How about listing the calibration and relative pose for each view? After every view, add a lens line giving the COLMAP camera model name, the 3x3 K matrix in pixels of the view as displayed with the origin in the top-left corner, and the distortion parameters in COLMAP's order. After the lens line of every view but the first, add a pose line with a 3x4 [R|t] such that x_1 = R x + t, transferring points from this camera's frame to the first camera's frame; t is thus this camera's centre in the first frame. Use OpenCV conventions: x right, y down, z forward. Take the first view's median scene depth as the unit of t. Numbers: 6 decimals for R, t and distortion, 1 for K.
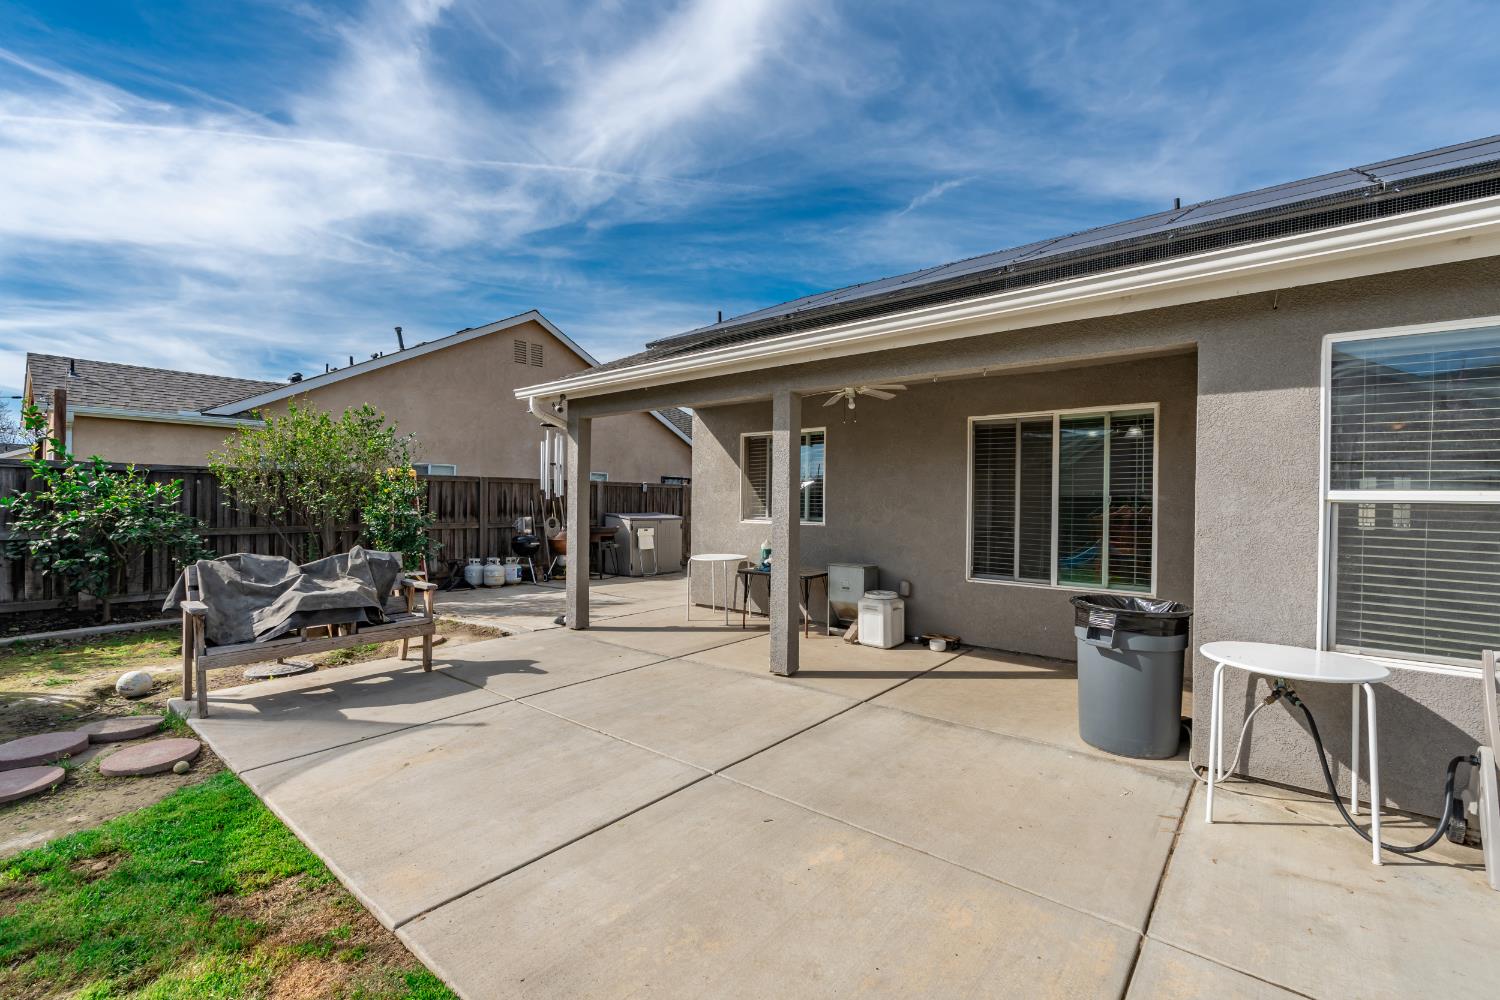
lens RADIAL K [[655.1, 0, 753.8], [0, 655.1, 503.2], [0, 0, 1]] dist [0.015659, 0.000025]
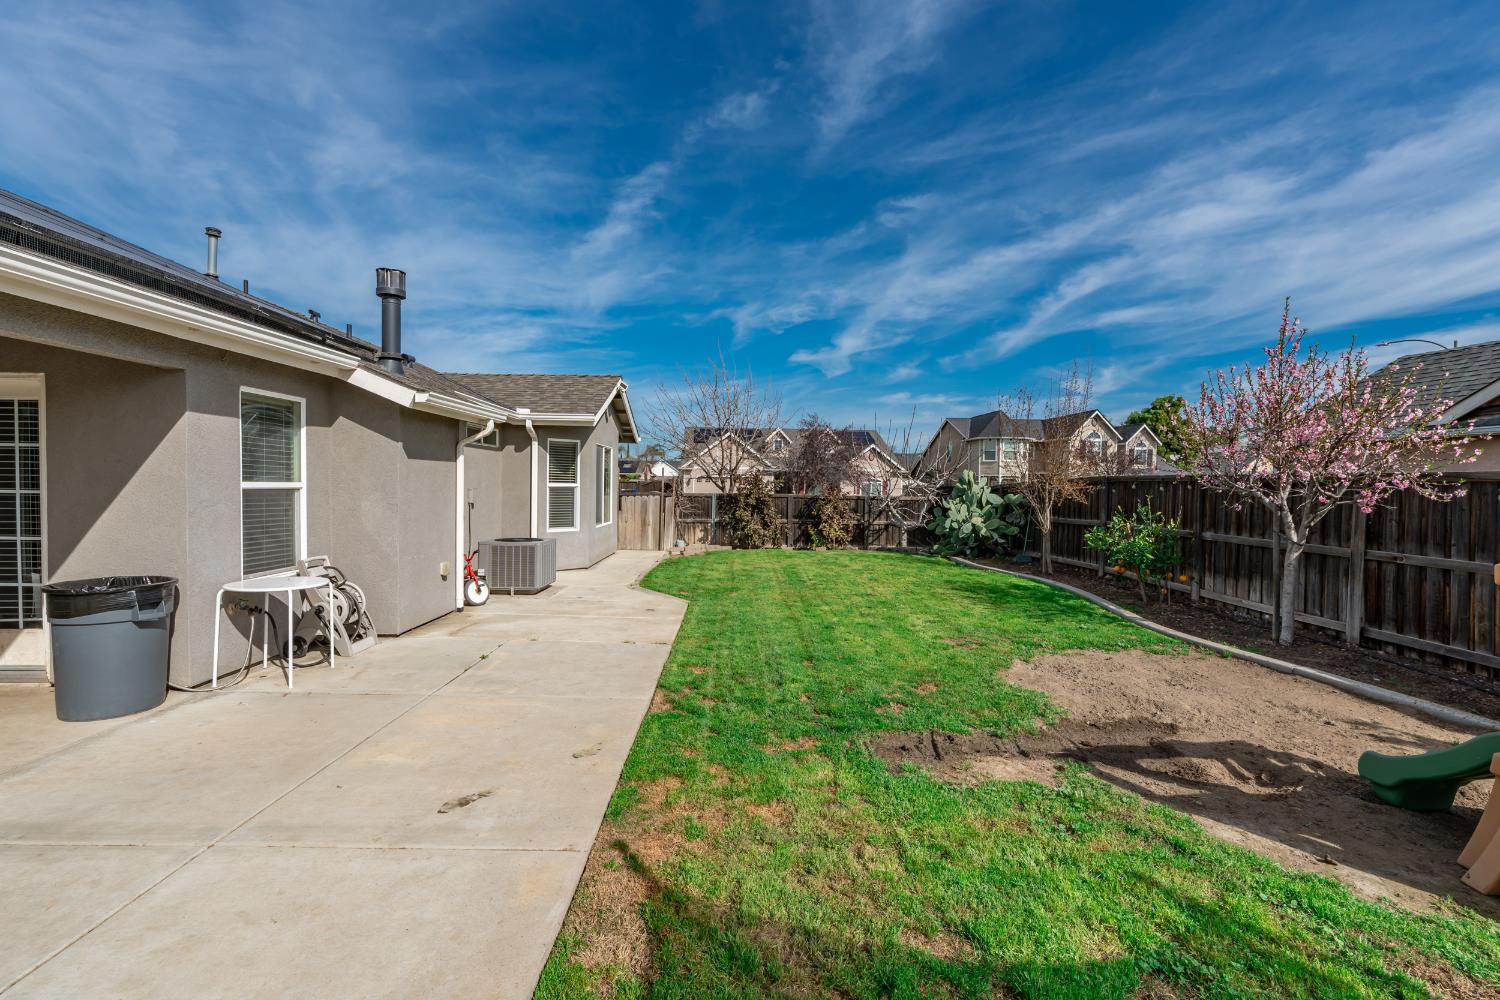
lens RADIAL K [[684.2, 0, 751.8], [0, 684.2, 499.2], [0, 0, 1]] dist [0.000693, 0.000049]
pose [[-0.647477, -0.032744, 0.761381, -0.556104], [-0.011484, 0.999382, 0.033214, -0.021761], [-0.761999, 0.012761, -0.647453, 0.518443]]
